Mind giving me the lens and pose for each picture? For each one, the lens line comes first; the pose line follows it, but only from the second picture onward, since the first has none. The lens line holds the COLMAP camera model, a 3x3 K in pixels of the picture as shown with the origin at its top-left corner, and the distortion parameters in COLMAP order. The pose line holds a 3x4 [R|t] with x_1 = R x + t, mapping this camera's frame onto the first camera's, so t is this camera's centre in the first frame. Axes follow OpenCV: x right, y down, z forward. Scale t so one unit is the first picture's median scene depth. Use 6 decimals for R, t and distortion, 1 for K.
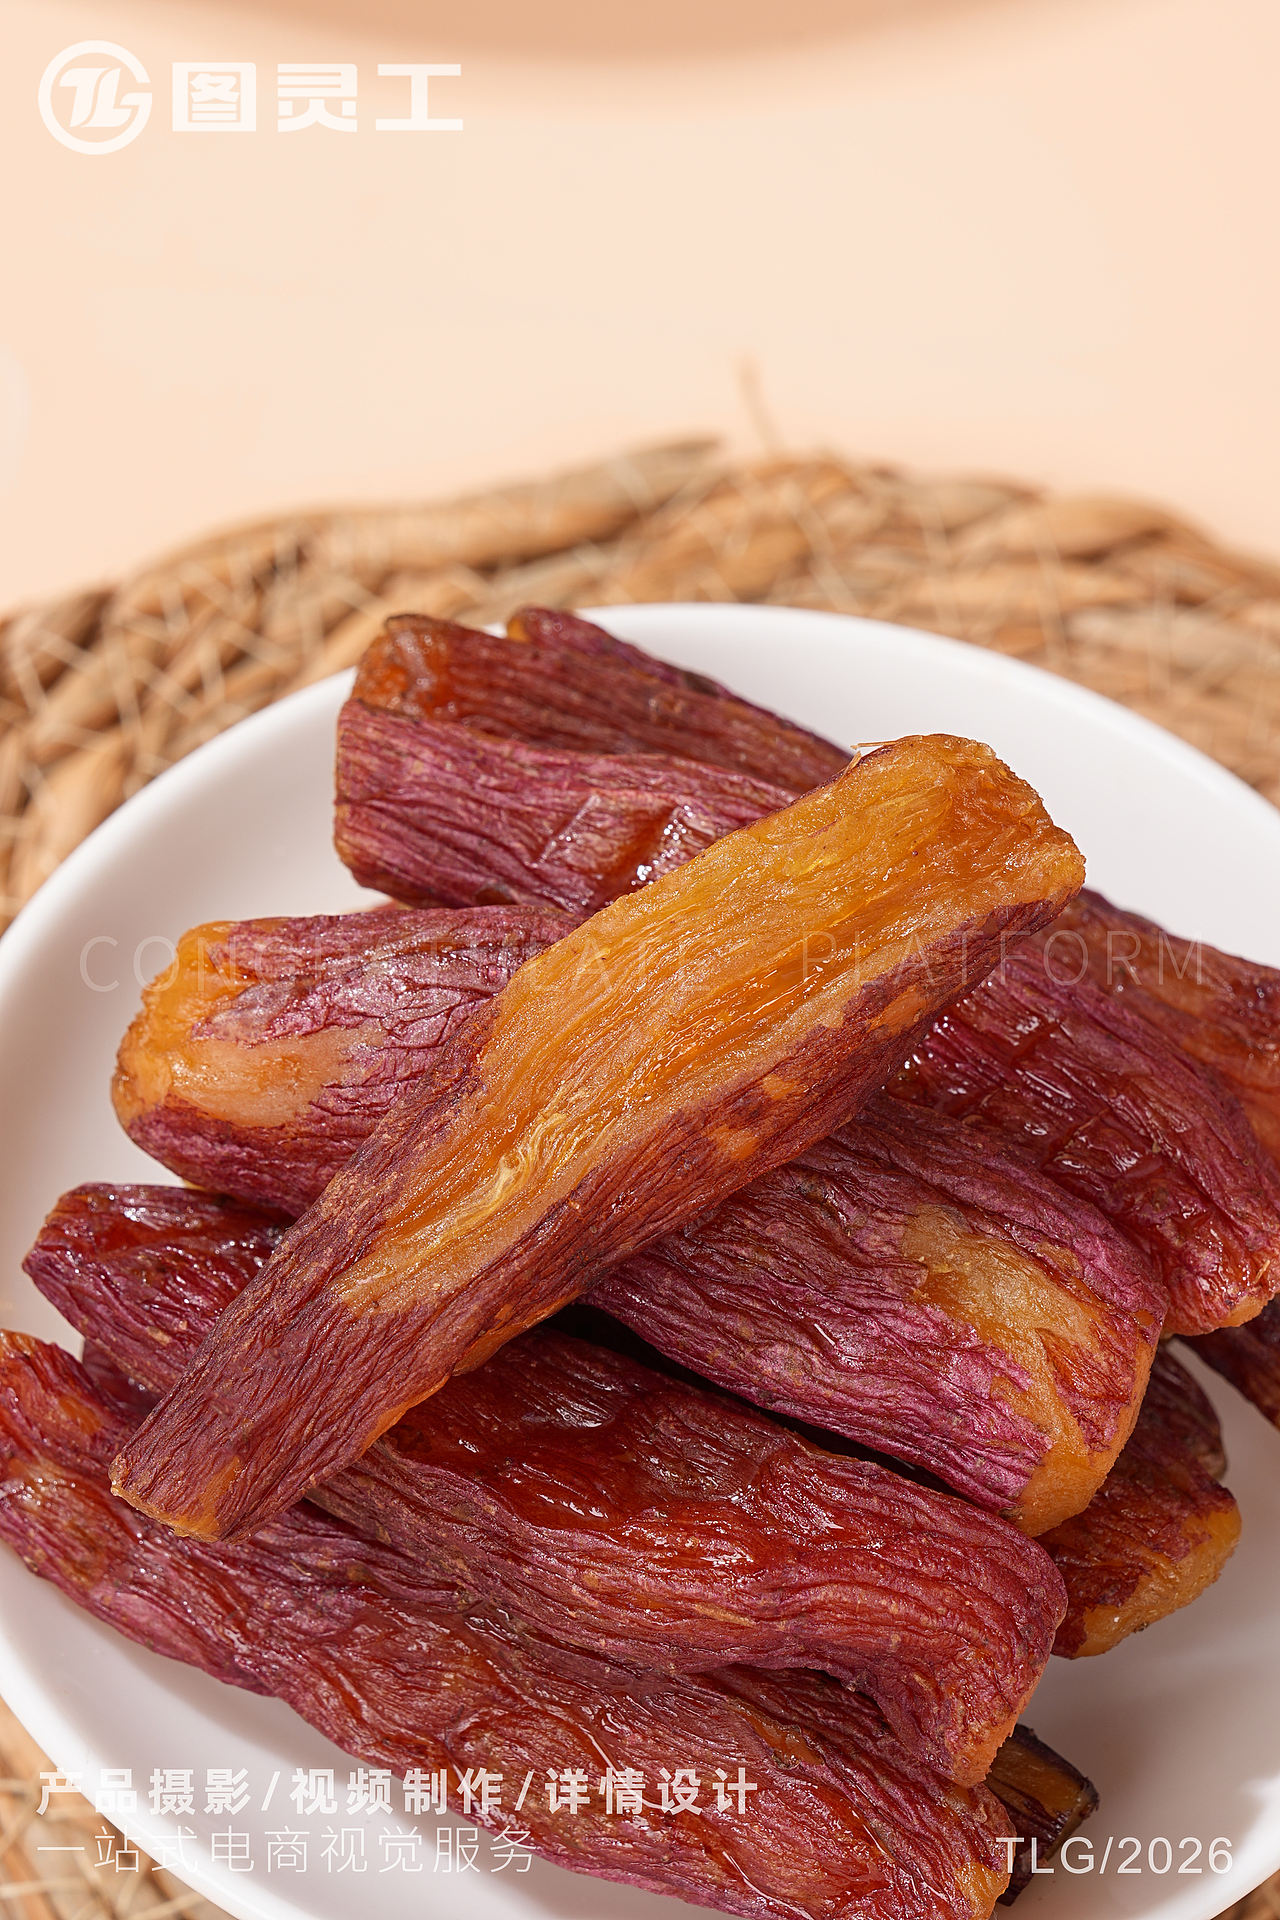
lens RADIAL K [[5721.8, 0, 643.7], [0, 5721.8, 879.4], [0, 0, 1]] dist [0.135640, -0.164304]
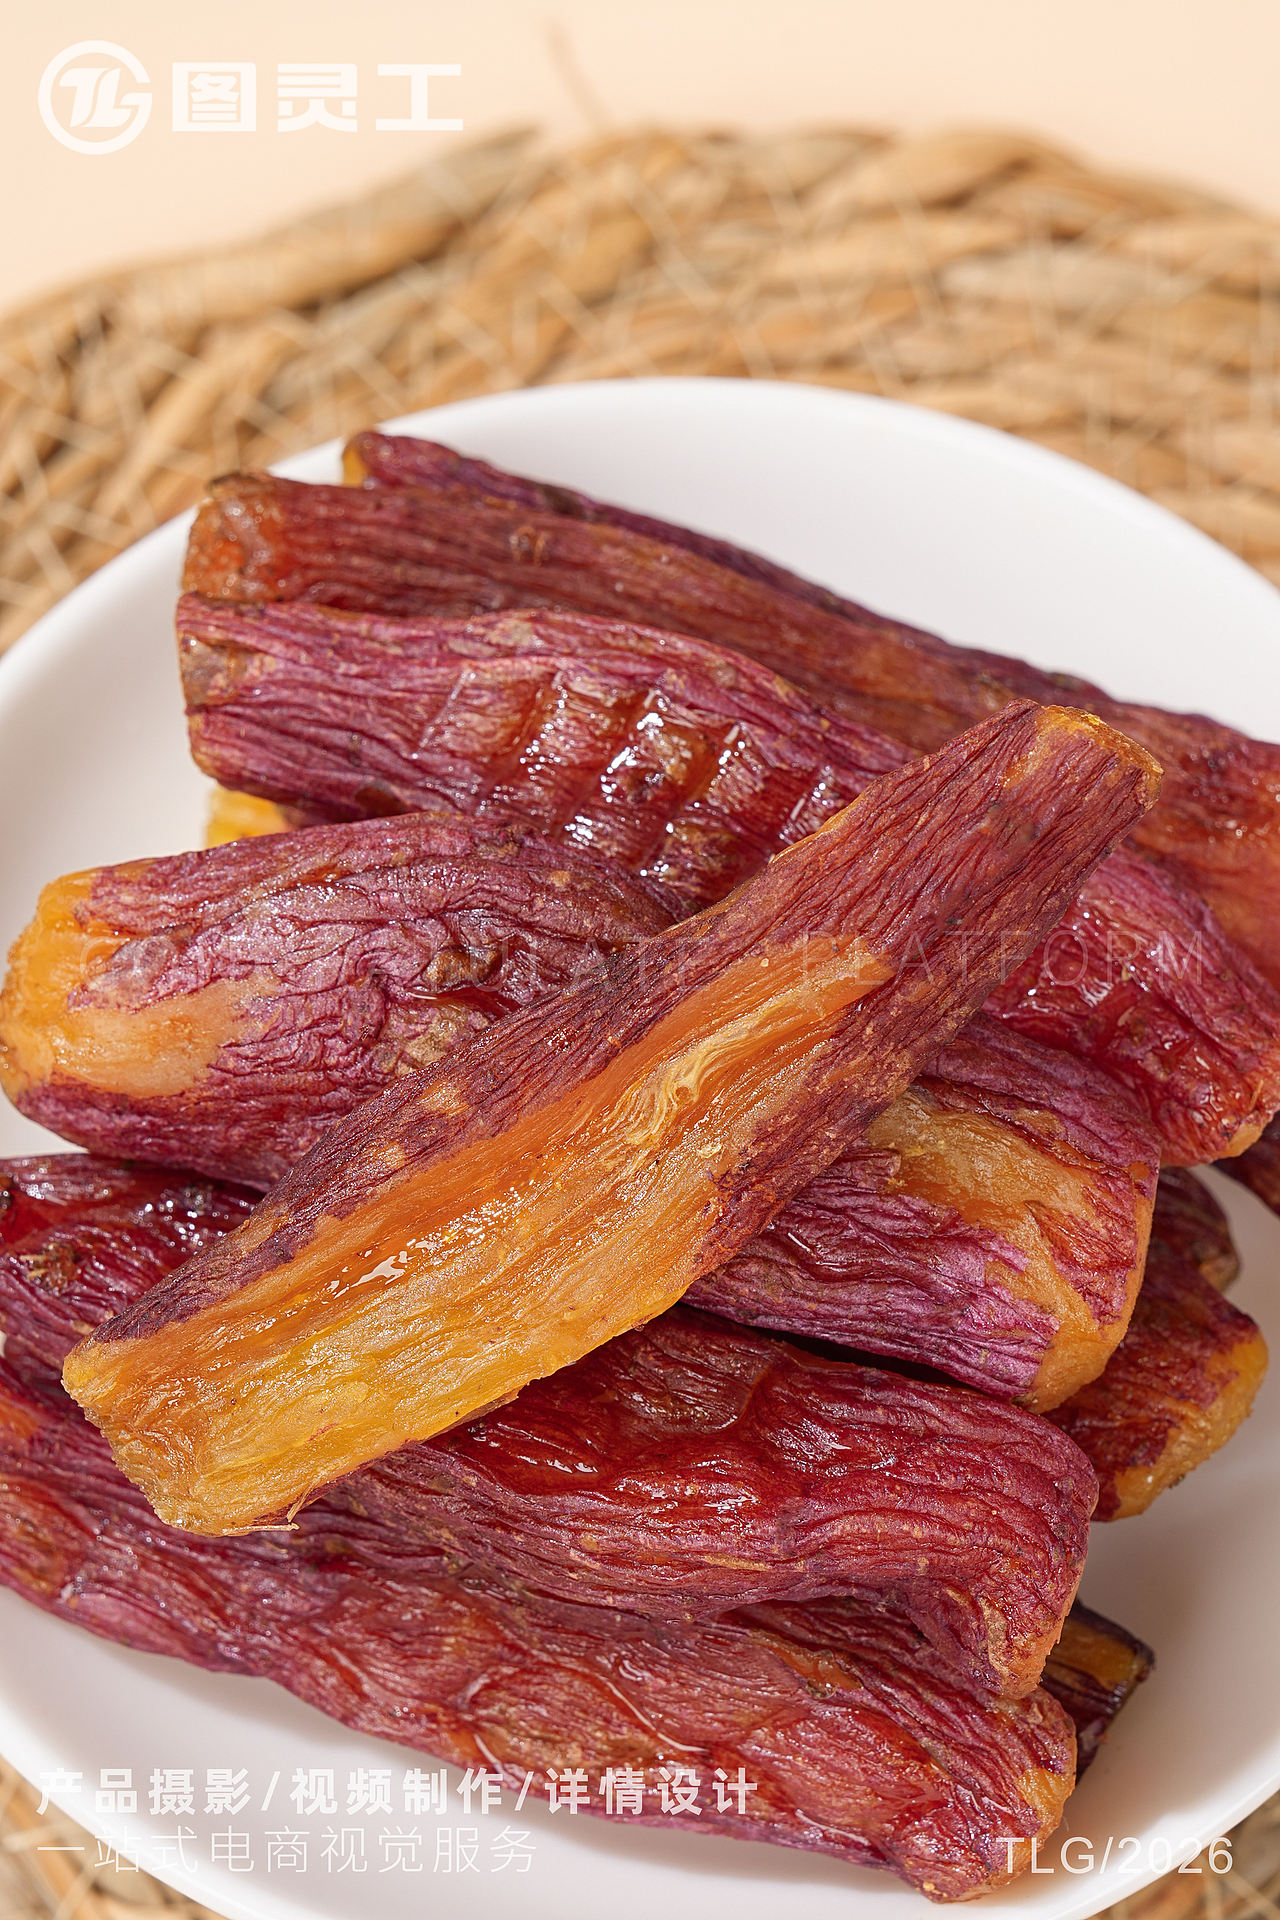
lens RADIAL K [[5708.6, 0, 723.9], [0, 5708.6, 955.5], [0, 0, 1]] dist [0.187722, 0.457116]
pose [[0.989399, -0.144072, 0.018236, 0.009149], [0.140171, 0.980260, 0.139434, -0.093920], [-0.037965, -0.135400, 0.990063, 0.092654]]
